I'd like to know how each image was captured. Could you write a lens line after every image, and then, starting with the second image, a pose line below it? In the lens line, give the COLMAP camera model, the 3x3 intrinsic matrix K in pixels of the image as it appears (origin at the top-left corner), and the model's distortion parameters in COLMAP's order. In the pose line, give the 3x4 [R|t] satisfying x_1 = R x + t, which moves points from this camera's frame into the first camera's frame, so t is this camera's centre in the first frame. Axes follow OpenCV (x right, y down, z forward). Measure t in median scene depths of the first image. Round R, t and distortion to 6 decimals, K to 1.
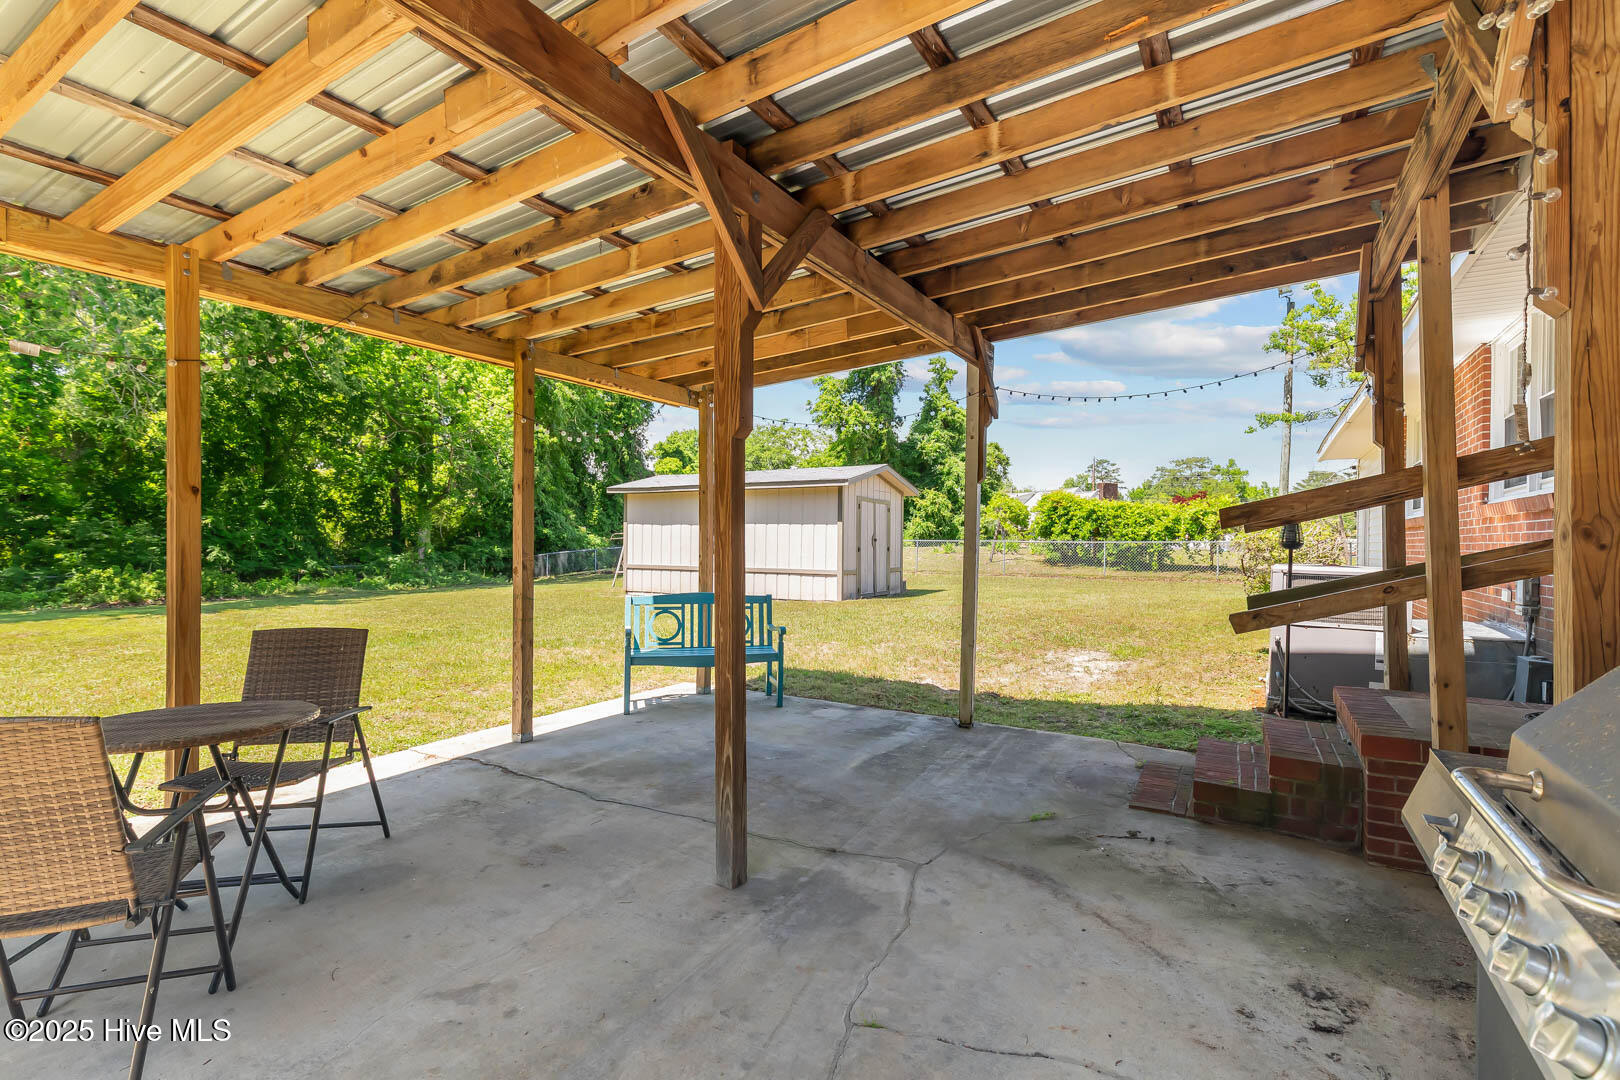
lens RADIAL K [[735.2, 0, 813.1], [0, 735.2, 537.6], [0, 0, 1]] dist [0.000092, -0.000035]
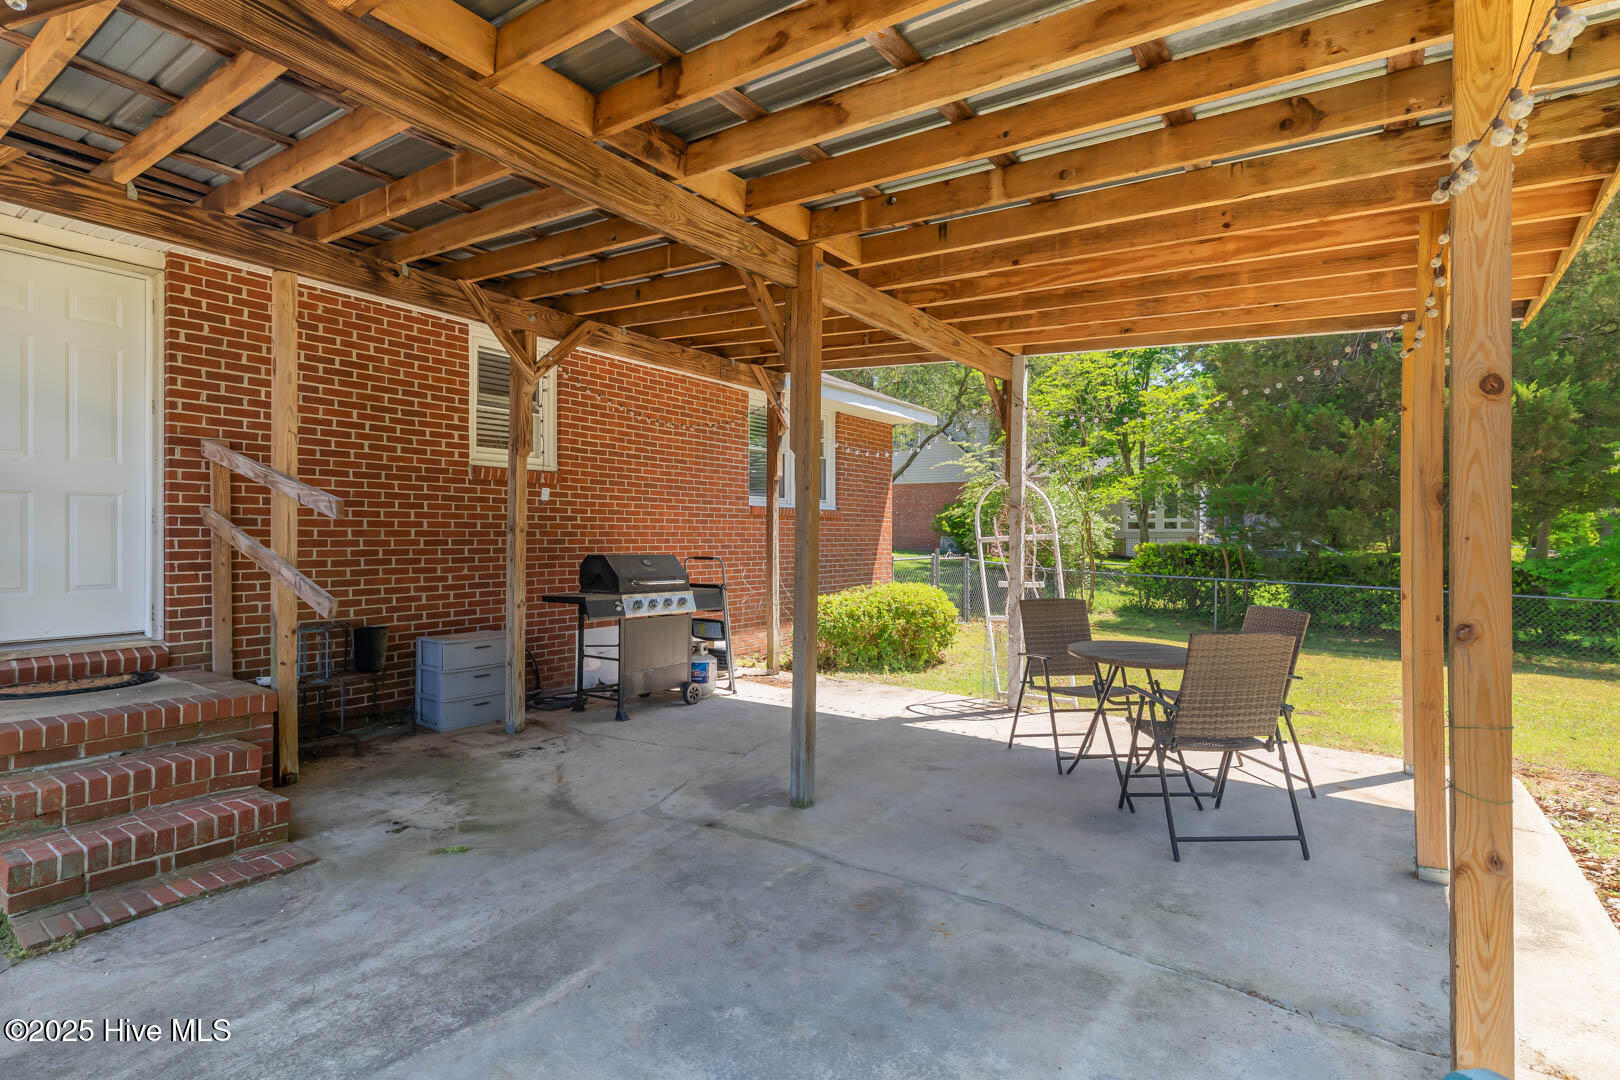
lens RADIAL K [[735.2, 0, 807.7], [0, 735.2, 538.0], [0, 0, 1]] dist [0.000092, -0.000035]
pose [[-0.997163, -0.010152, 0.074587, -0.185599], [-0.010137, 0.999948, 0.000582, 0.006385], [-0.074590, -0.000175, -0.997214, 2.005737]]
